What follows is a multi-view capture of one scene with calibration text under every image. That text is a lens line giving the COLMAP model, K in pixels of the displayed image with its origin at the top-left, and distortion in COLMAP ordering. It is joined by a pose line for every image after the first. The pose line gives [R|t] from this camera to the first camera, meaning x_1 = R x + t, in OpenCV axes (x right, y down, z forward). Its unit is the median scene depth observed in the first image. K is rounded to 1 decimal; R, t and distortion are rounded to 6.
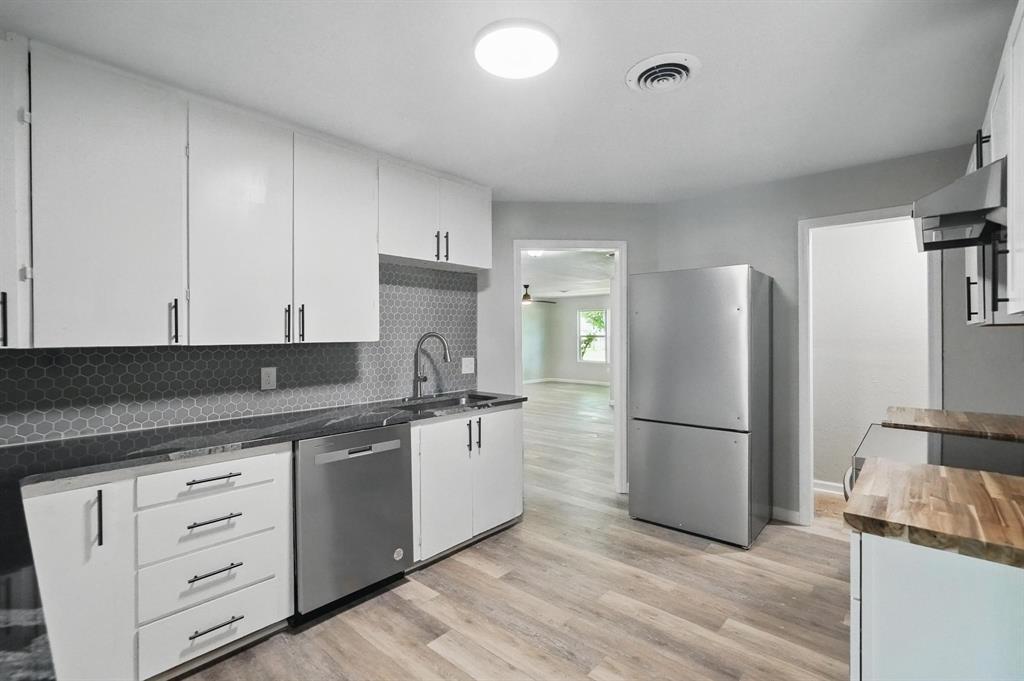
lens RADIAL K [[459.9, 0, 515.1], [0, 459.9, 340.1], [0, 0, 1]] dist [-0.004577, 0.004024]
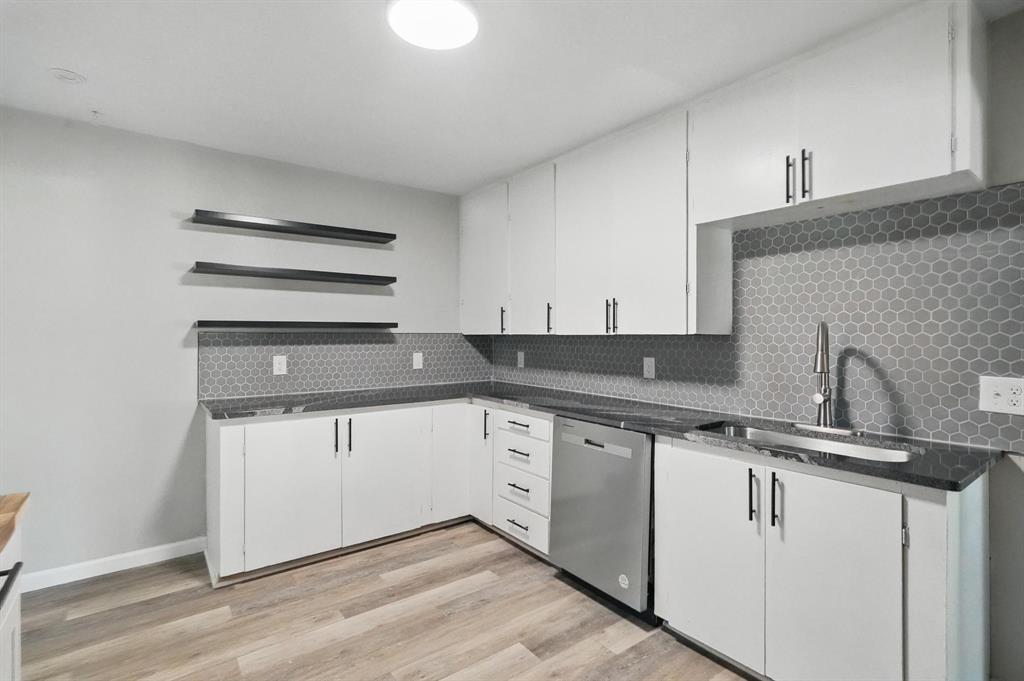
lens RADIAL K [[490.1, 0, 514.2], [0, 490.1, 333.2], [0, 0, 1]] dist [0.006672, 0.000124]
pose [[-0.179094, 0.006906, -0.983808, 0.648160], [-0.010378, 0.999906, 0.008908, -0.004262], [0.983777, 0.011805, -0.179005, 0.906285]]
